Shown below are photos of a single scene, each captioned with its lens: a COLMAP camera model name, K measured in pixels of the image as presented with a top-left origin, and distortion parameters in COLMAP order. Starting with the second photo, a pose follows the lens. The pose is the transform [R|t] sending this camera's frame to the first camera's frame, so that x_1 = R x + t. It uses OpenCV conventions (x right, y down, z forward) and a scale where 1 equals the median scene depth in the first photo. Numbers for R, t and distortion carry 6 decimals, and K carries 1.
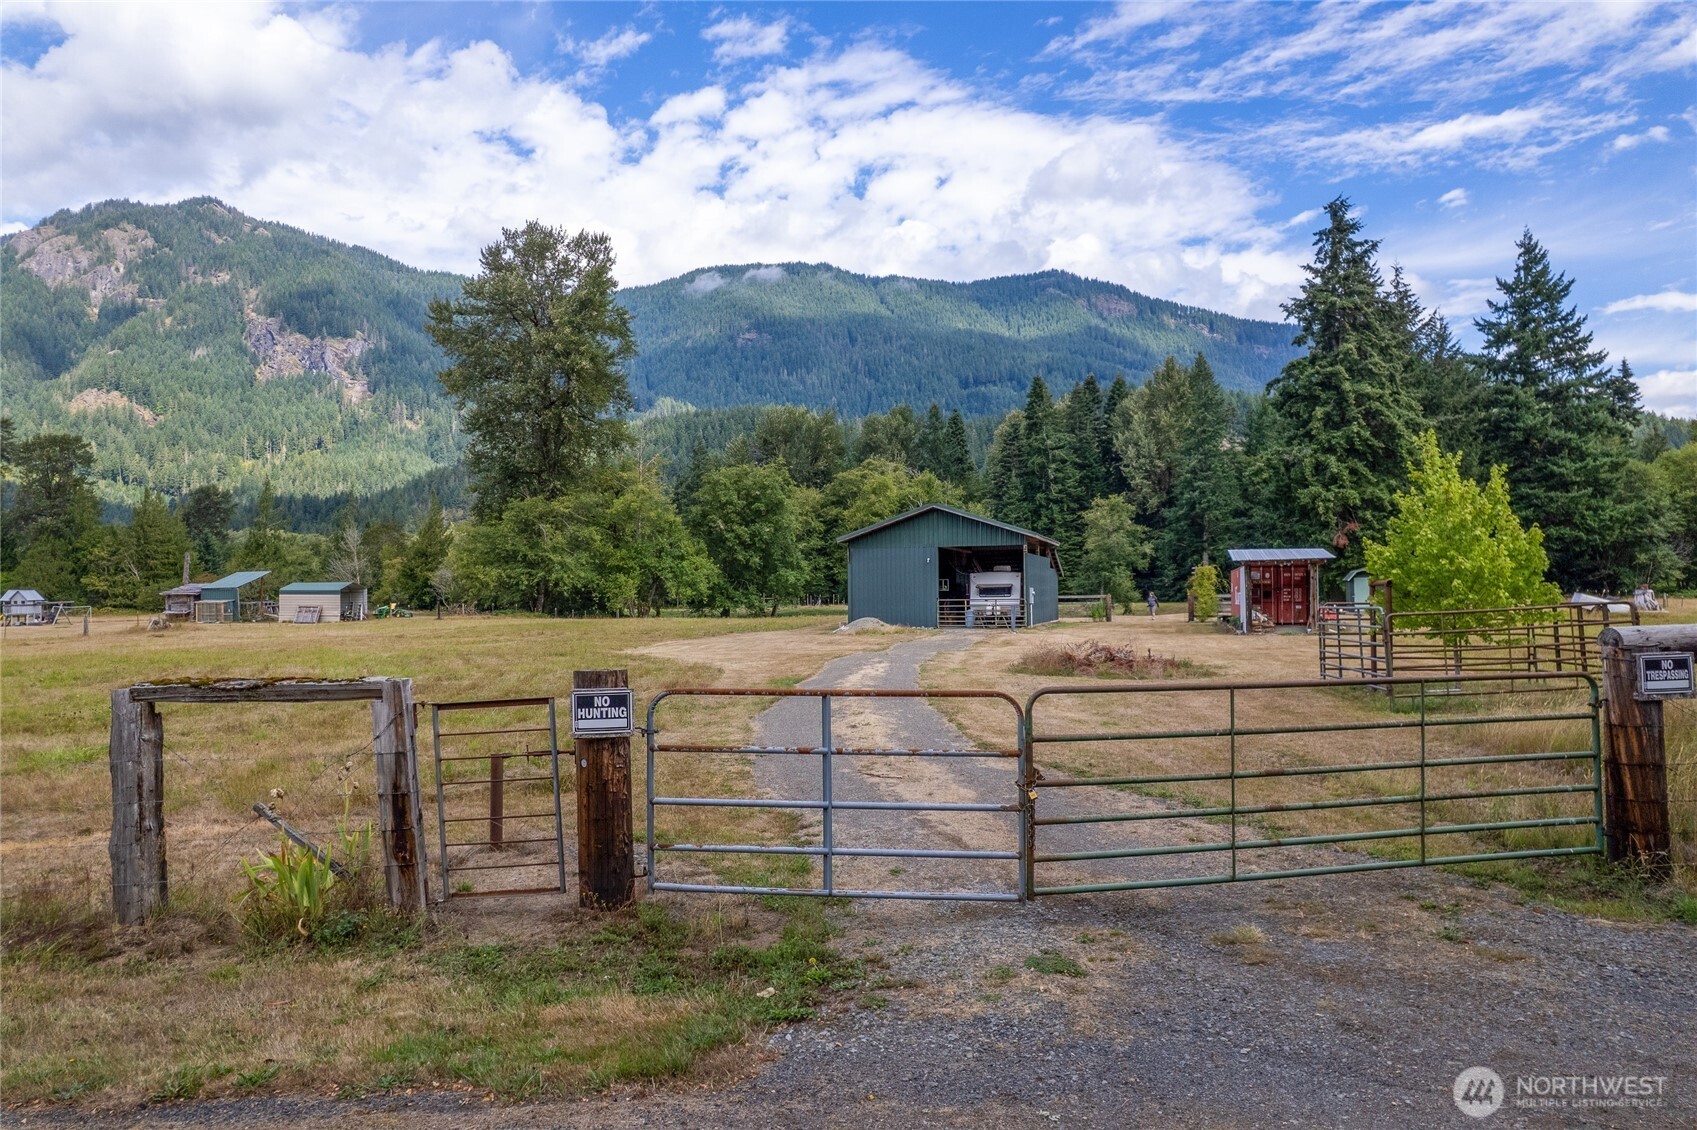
lens RADIAL K [[1083.2, 0, 854.0], [0, 1083.2, 567.3], [0, 0, 1]] dist [-0.082505, 0.076664]
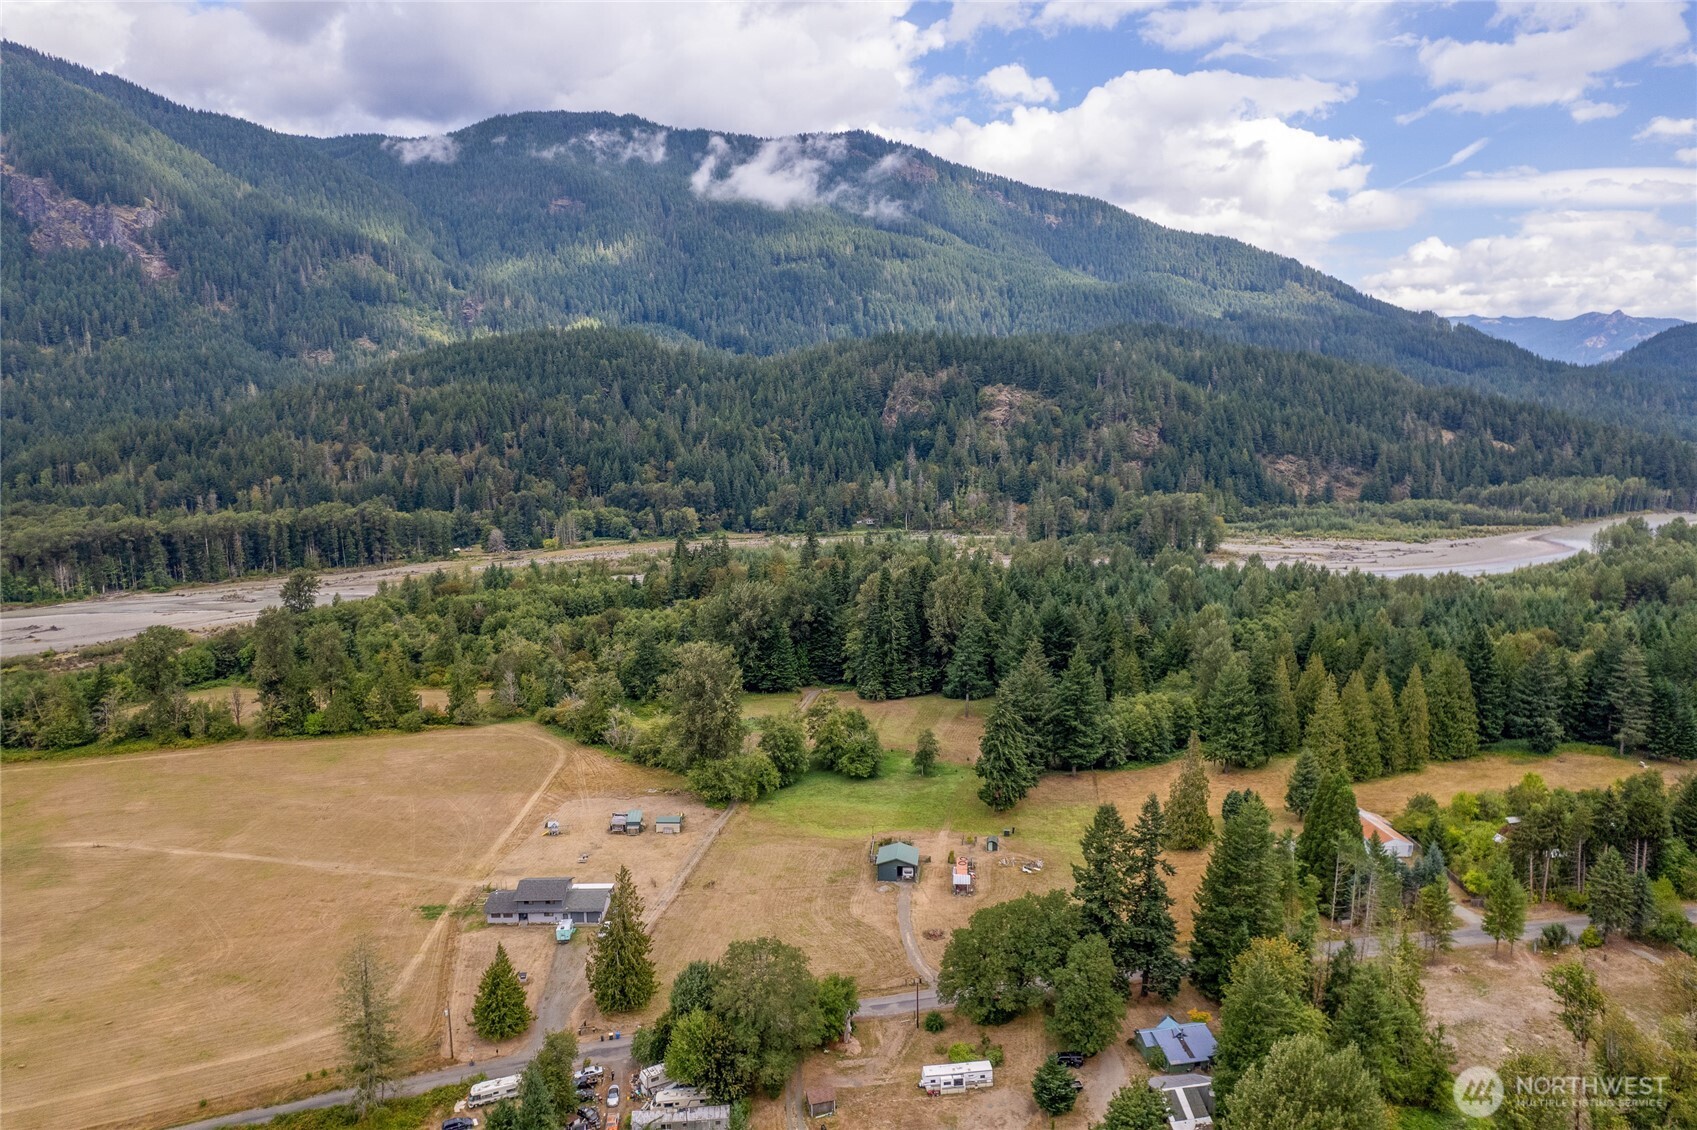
lens RADIAL K [[1083.2, 0, 854.0], [0, 1083.2, 567.3], [0, 0, 1]] dist [-0.082505, 0.076664]
pose [[0.982962, -0.025317, 0.182059, -0.024650], [-0.004854, 0.986549, 0.163397, -0.054616], [-0.183747, -0.161496, 0.969616, -0.087945]]
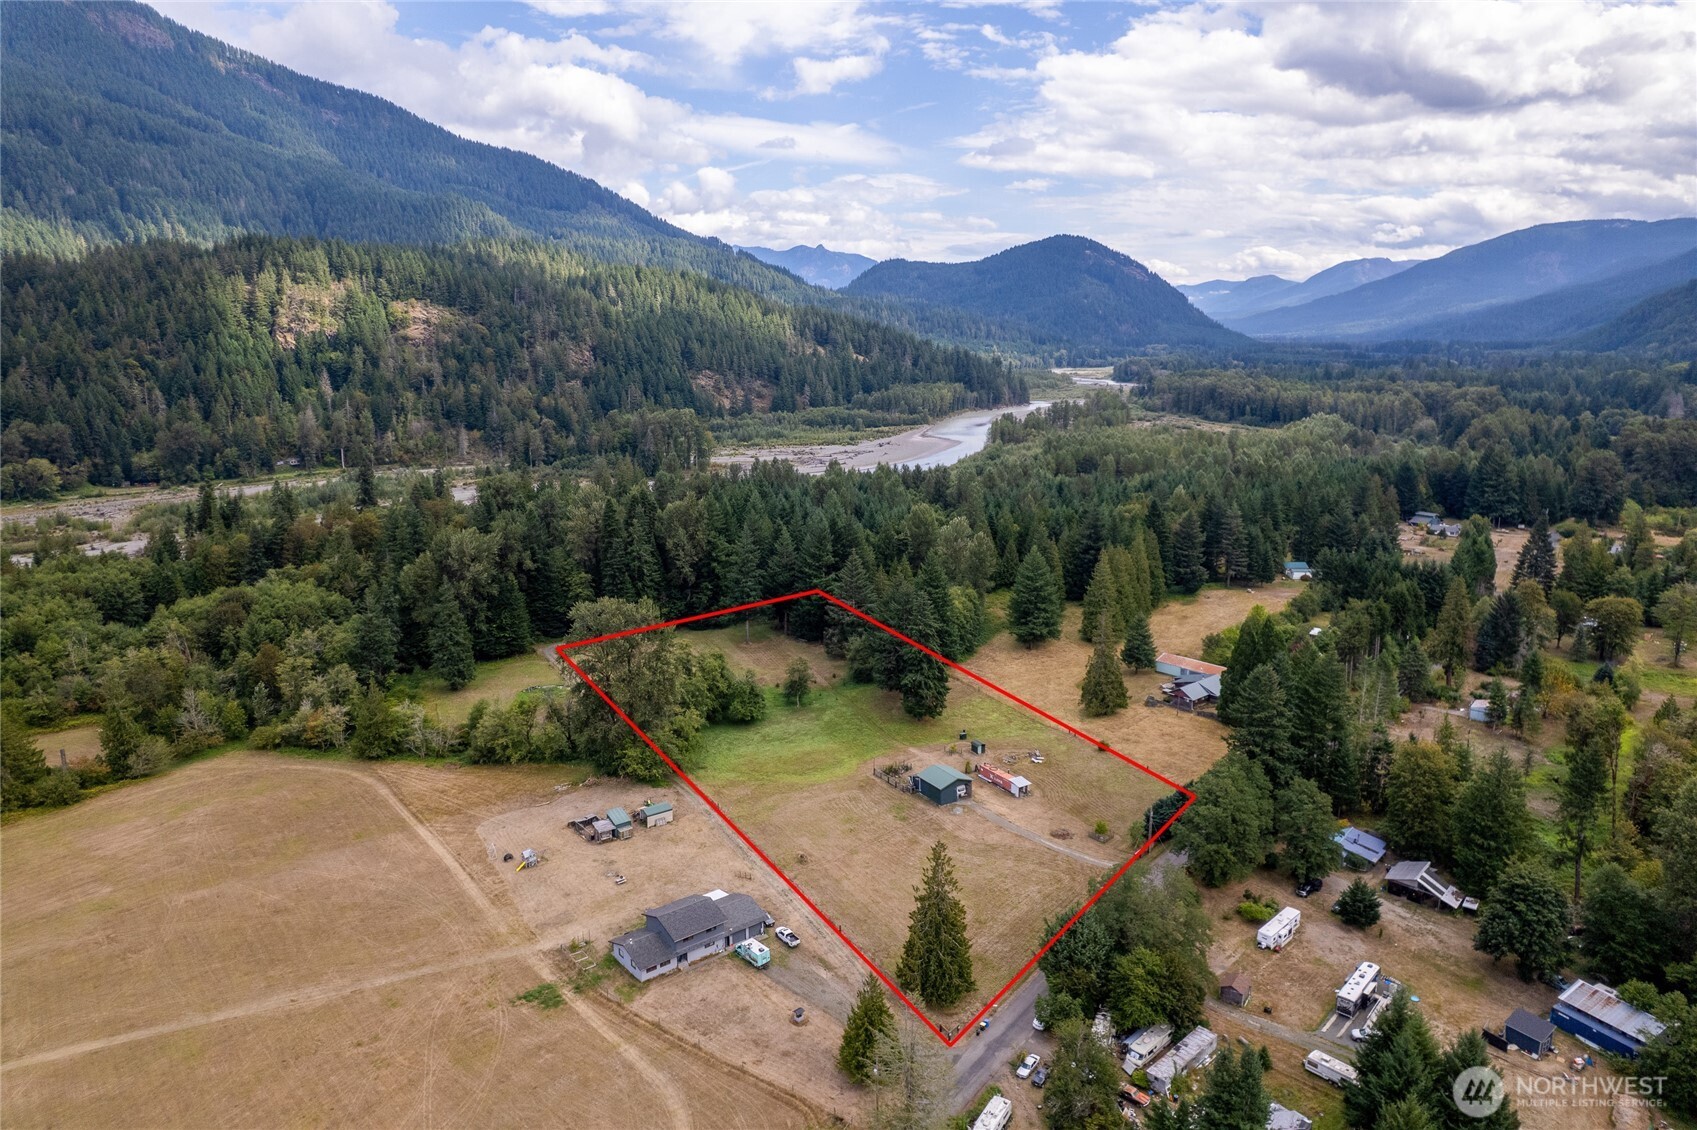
lens RADIAL K [[1083.2, 0, 854.0], [0, 1083.2, 567.3], [0, 0, 1]] dist [-0.082505, 0.076664]
pose [[0.665818, -0.153644, 0.730123, -0.092643], [-0.021716, 0.974162, 0.224802, -0.051823], [-0.745798, -0.165532, 0.645278, -0.039516]]
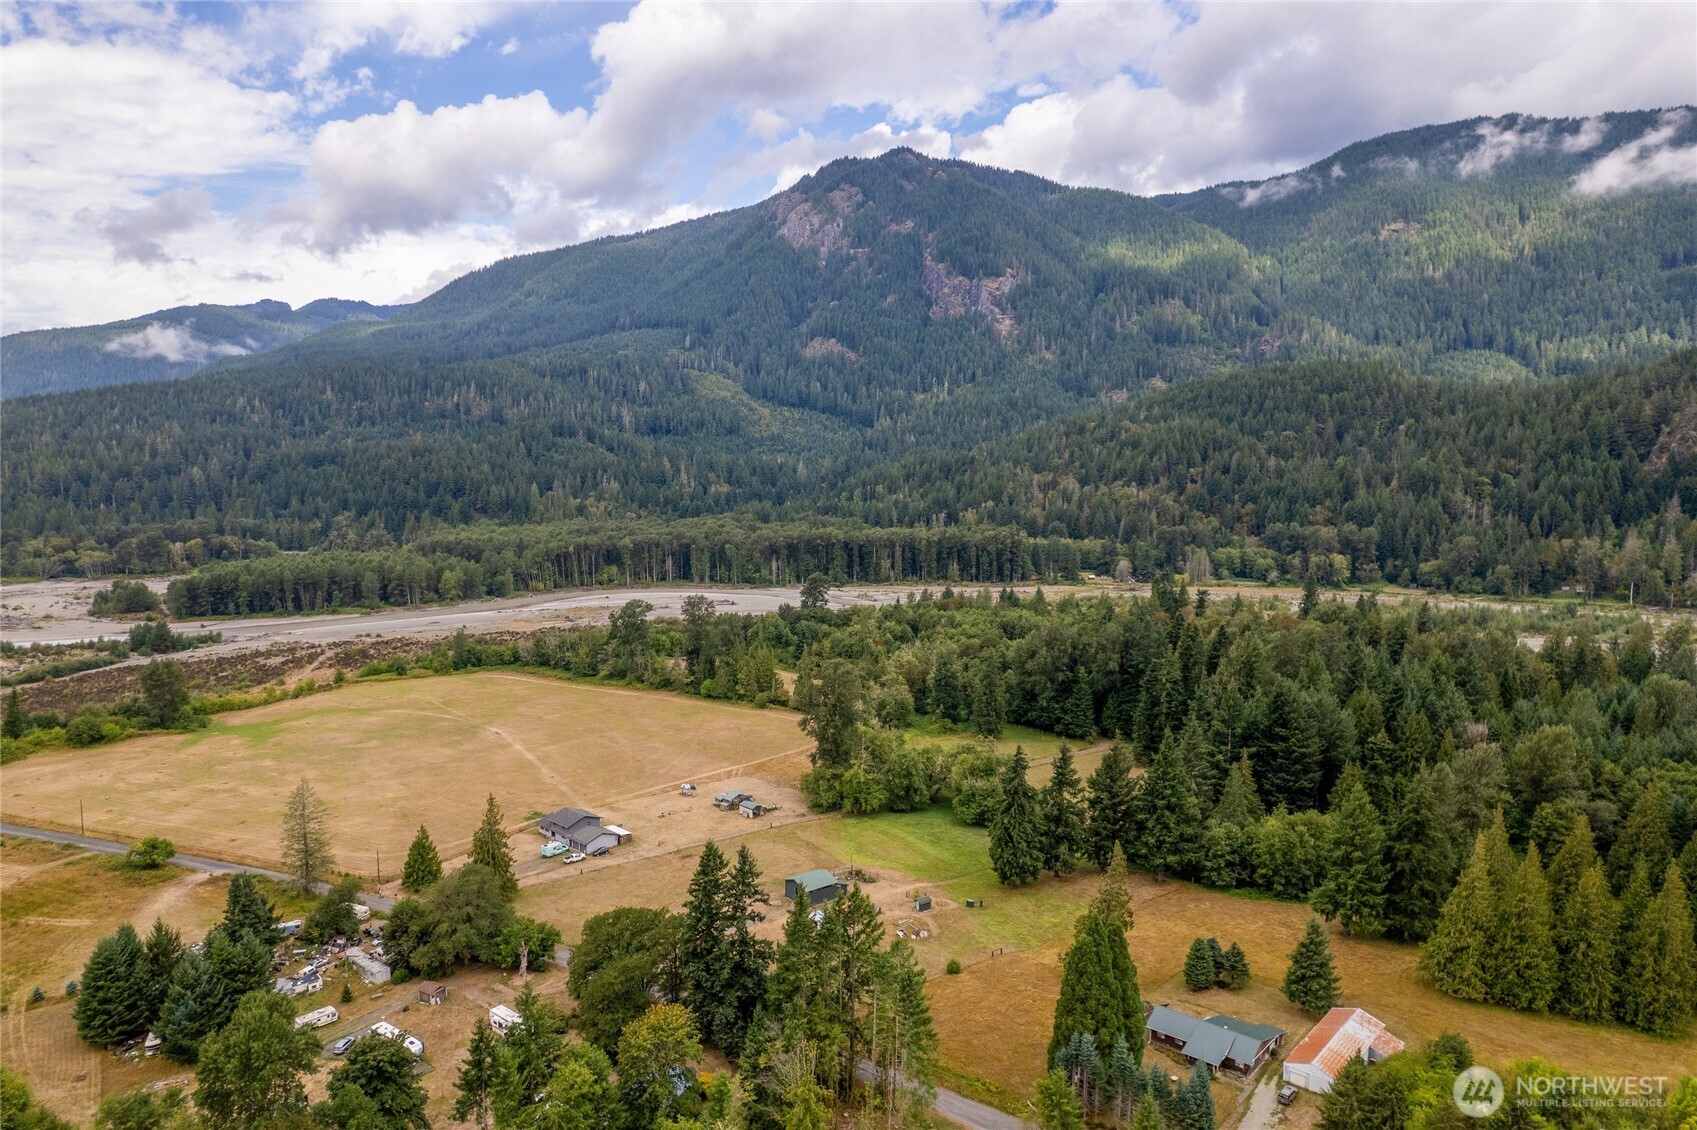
lens RADIAL K [[1083.2, 0, 854.0], [0, 1083.2, 567.3], [0, 0, 1]] dist [-0.082505, 0.076664]
pose [[0.818481, 0.065018, -0.570843, 0.080462], [0.011016, 0.991617, 0.128739, -0.054756], [0.574428, -0.111659, 0.810903, -0.069813]]
